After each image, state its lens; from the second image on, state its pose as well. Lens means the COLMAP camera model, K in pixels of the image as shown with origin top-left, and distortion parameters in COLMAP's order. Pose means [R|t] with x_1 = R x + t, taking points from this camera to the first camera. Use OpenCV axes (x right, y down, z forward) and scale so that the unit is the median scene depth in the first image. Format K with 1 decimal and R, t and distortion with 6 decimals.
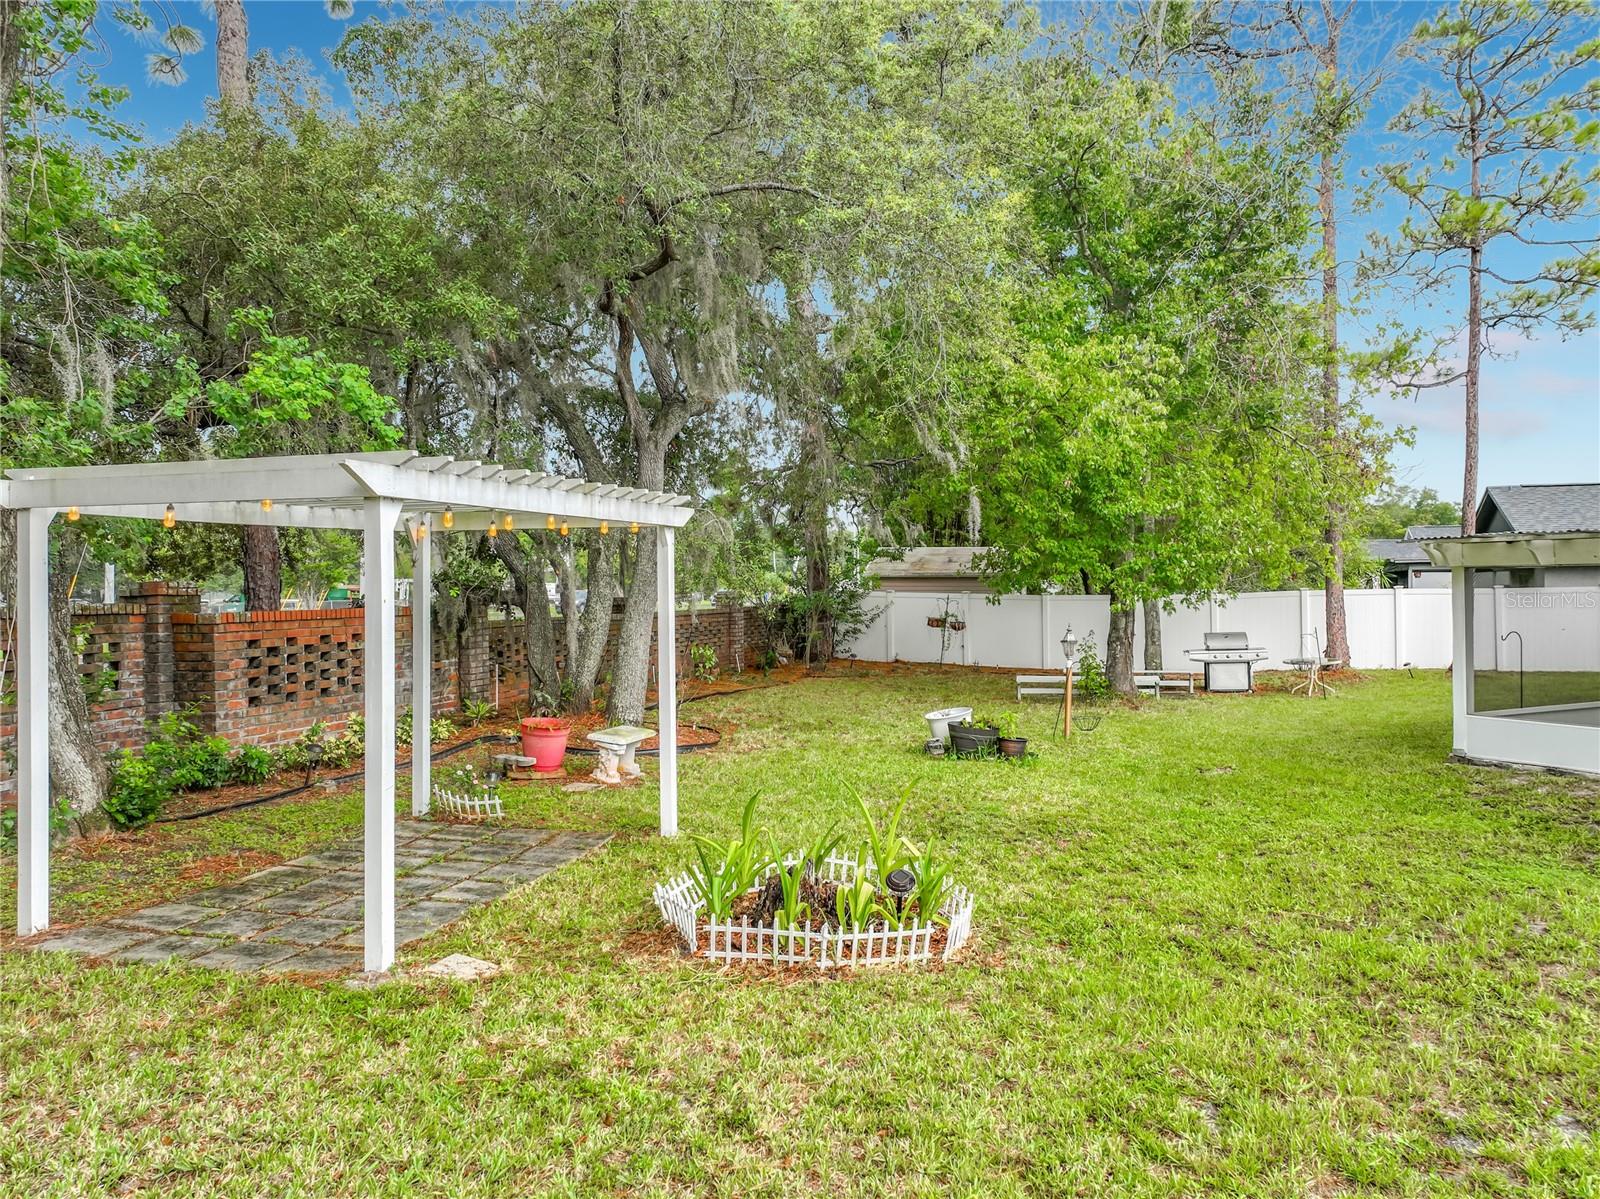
lens RADIAL K [[1142.9, 0, 851.4], [0, 1142.9, 587.5], [0, 0, 1]] dist [0.019204, 0.003039]
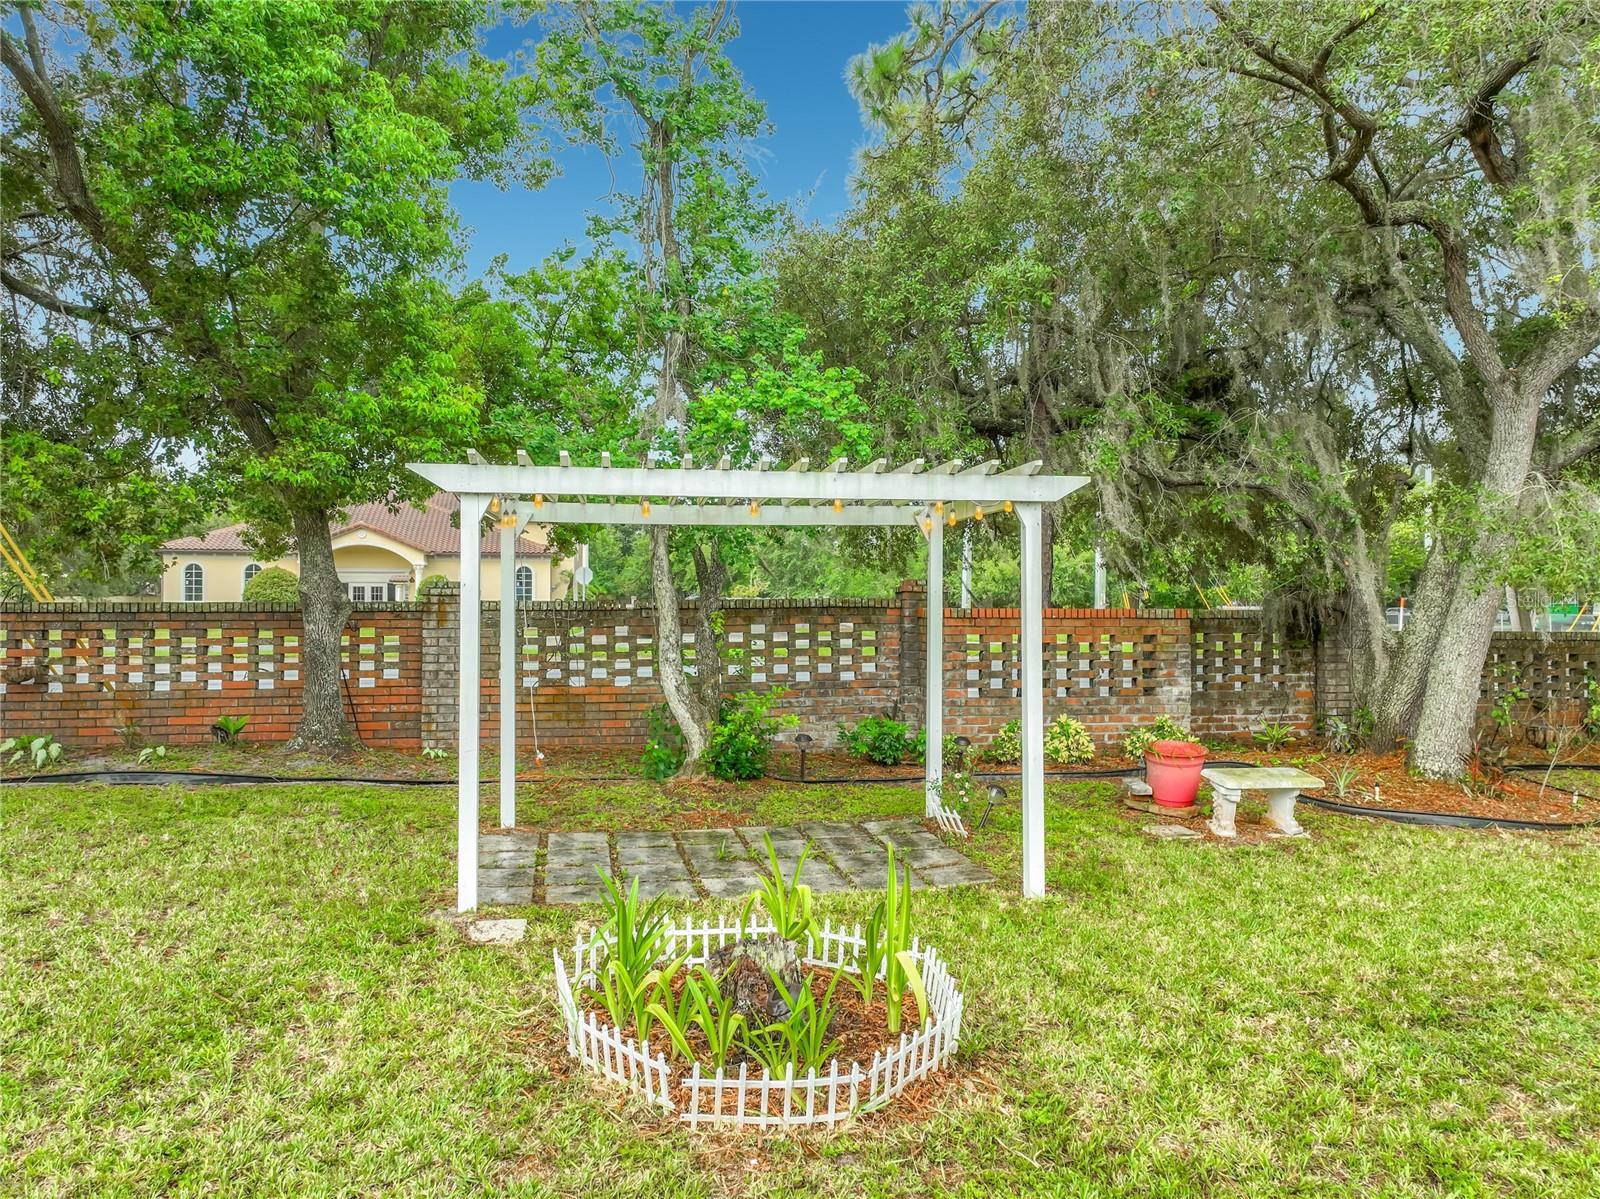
lens RADIAL K [[1123.0, 0, 803.2], [0, 1123.0, 600.3], [0, 0, 1]] dist [0.004735, 0.008392]
pose [[0.431937, 0.010831, -0.901839, 0.194236], [-0.010937, 0.999917, 0.006770, 0.004523], [0.901838, 0.006939, 0.432019, 0.225693]]
